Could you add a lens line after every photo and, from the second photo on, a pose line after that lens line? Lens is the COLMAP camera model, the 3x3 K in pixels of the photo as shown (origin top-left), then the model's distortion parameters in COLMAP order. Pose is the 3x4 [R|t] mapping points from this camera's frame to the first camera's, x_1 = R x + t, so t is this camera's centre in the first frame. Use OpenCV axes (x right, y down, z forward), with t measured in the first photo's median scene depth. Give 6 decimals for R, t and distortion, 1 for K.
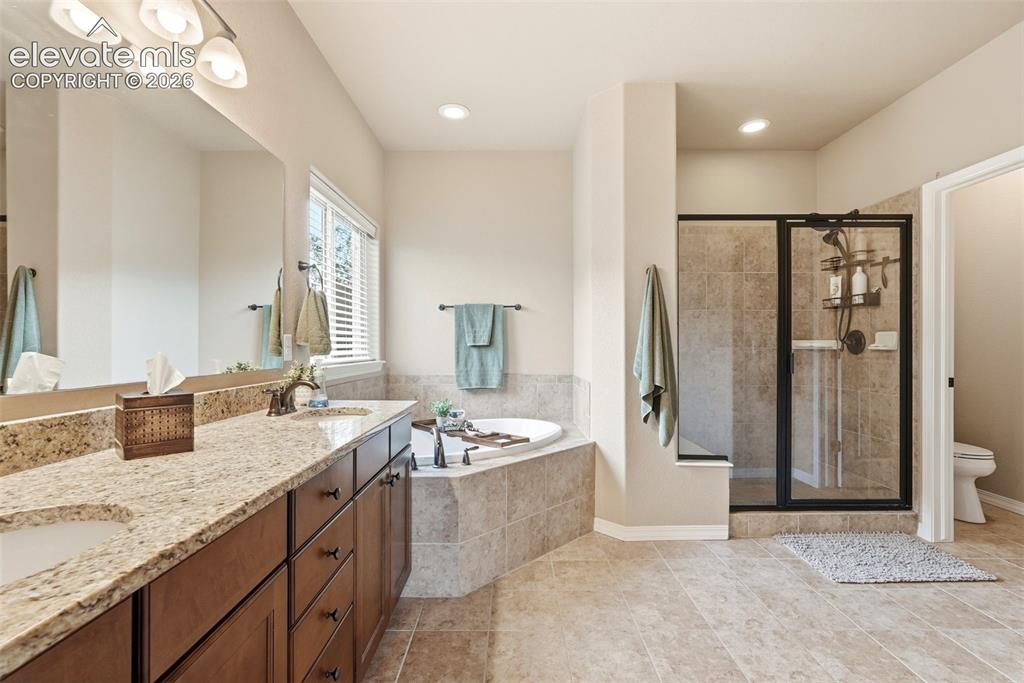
lens RADIAL K [[453.8, 0, 515.1], [0, 453.8, 342.6], [0, 0, 1]] dist [-0.001858, -0.000094]
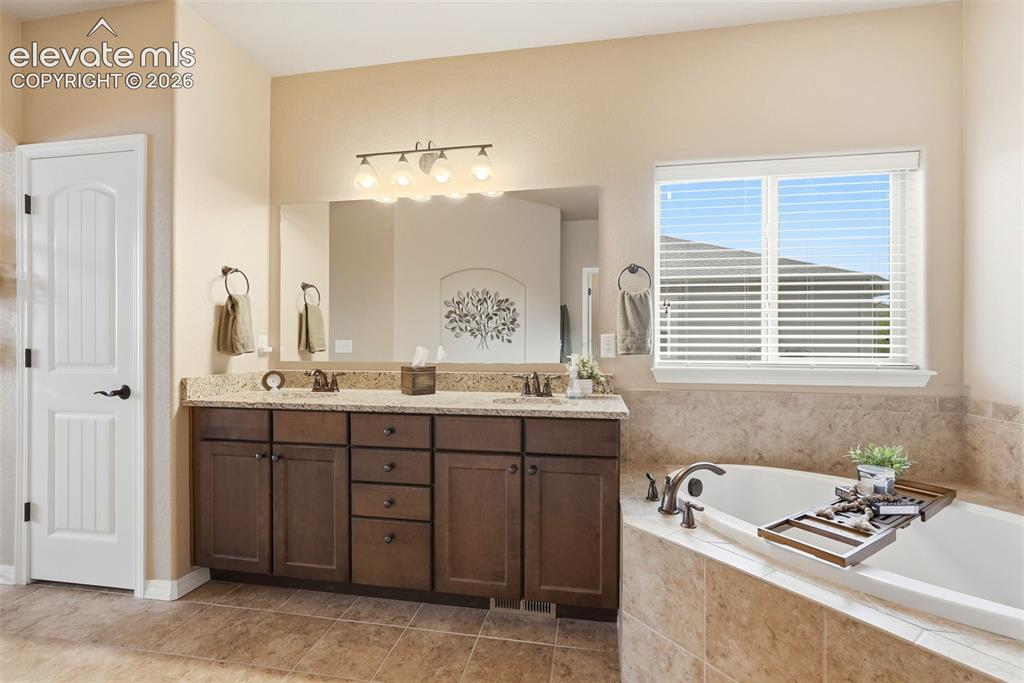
lens RADIAL K [[453.8, 0, 515.1], [0, 453.8, 342.6], [0, 0, 1]] dist [-0.001858, -0.000094]
pose [[-0.174743, -0.002693, -0.984610, 0.607131], [0.003390, 0.999989, -0.003336, 0.005621], [0.984608, -0.003921, -0.174732, 0.909703]]
